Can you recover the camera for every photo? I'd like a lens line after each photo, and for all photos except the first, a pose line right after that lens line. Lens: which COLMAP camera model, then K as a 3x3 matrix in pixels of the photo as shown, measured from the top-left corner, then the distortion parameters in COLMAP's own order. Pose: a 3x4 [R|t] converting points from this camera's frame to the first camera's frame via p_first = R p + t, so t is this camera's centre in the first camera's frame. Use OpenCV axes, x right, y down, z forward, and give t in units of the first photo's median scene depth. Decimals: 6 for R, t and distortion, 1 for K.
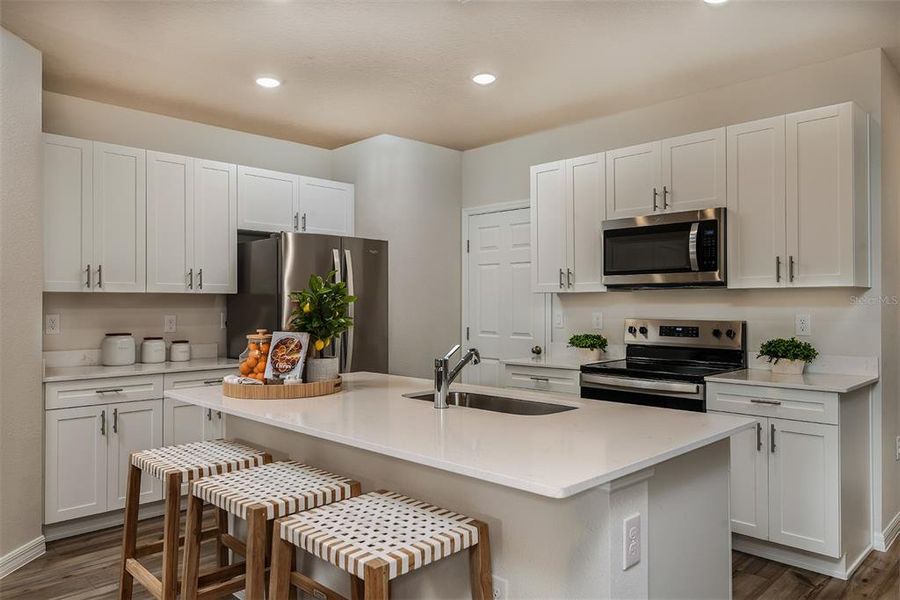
lens RADIAL K [[619.4, 0, 450.0], [0, 619.4, 300.0], [0, 0, 1]] dist [0.000463, -0.001522]
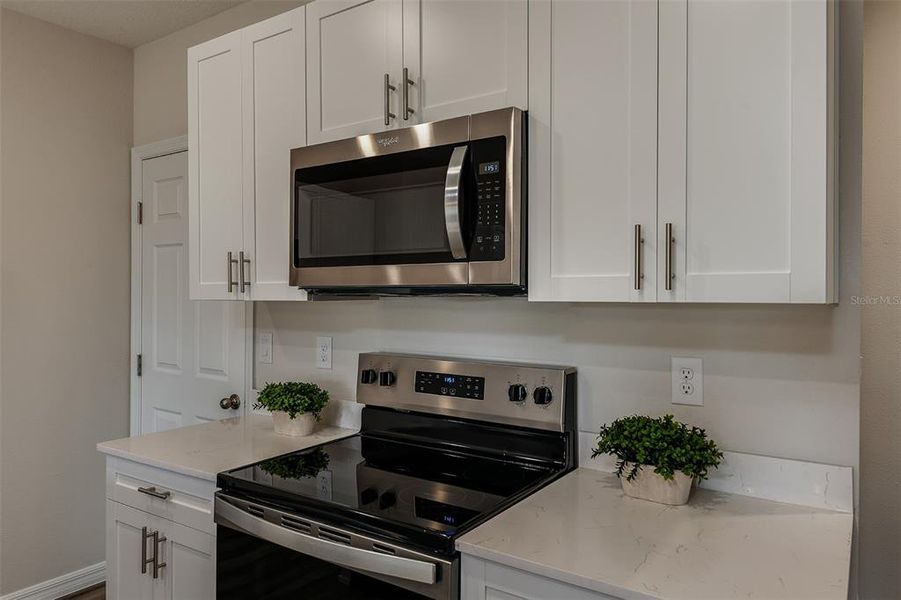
lens RADIAL K [[620.0, 0, 450.5], [0, 620.0, 300.0], [0, 0, 1]] dist [0.000463, -0.001522]
pose [[0.981192, 0.005100, 0.192967, 0.307171], [-0.007641, 0.999894, 0.012425, -0.024100], [-0.192883, -0.013666, 0.981127, 0.581038]]
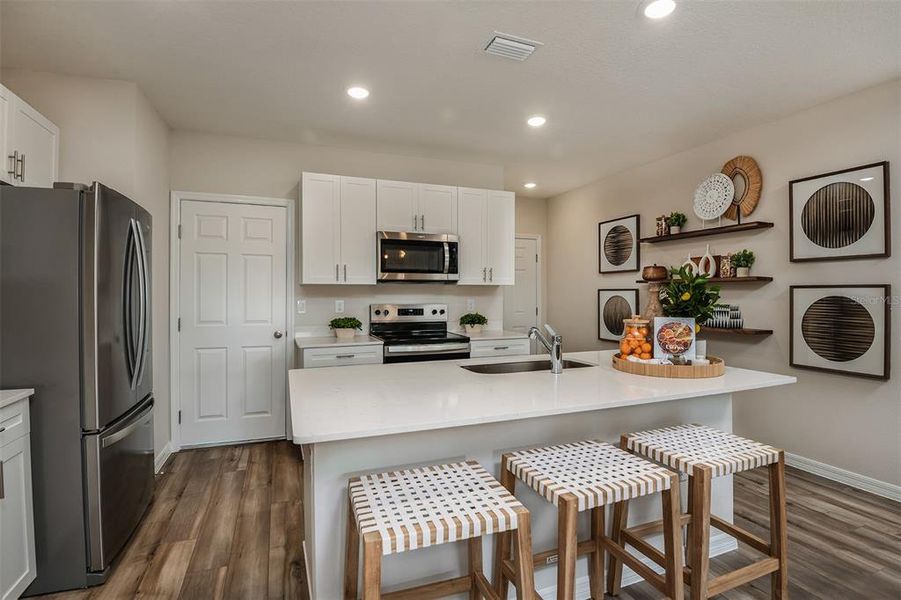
lens RADIAL K [[438.6, 0, 447.2], [0, 438.6, 294.8], [0, 0, 1]] dist [-0.001356, -0.000739]
pose [[0.405353, -0.002839, 0.914156, -0.629990], [-0.010559, 0.999914, 0.007787, 0.000060], [-0.914099, -0.012809, 0.405288, 0.540646]]
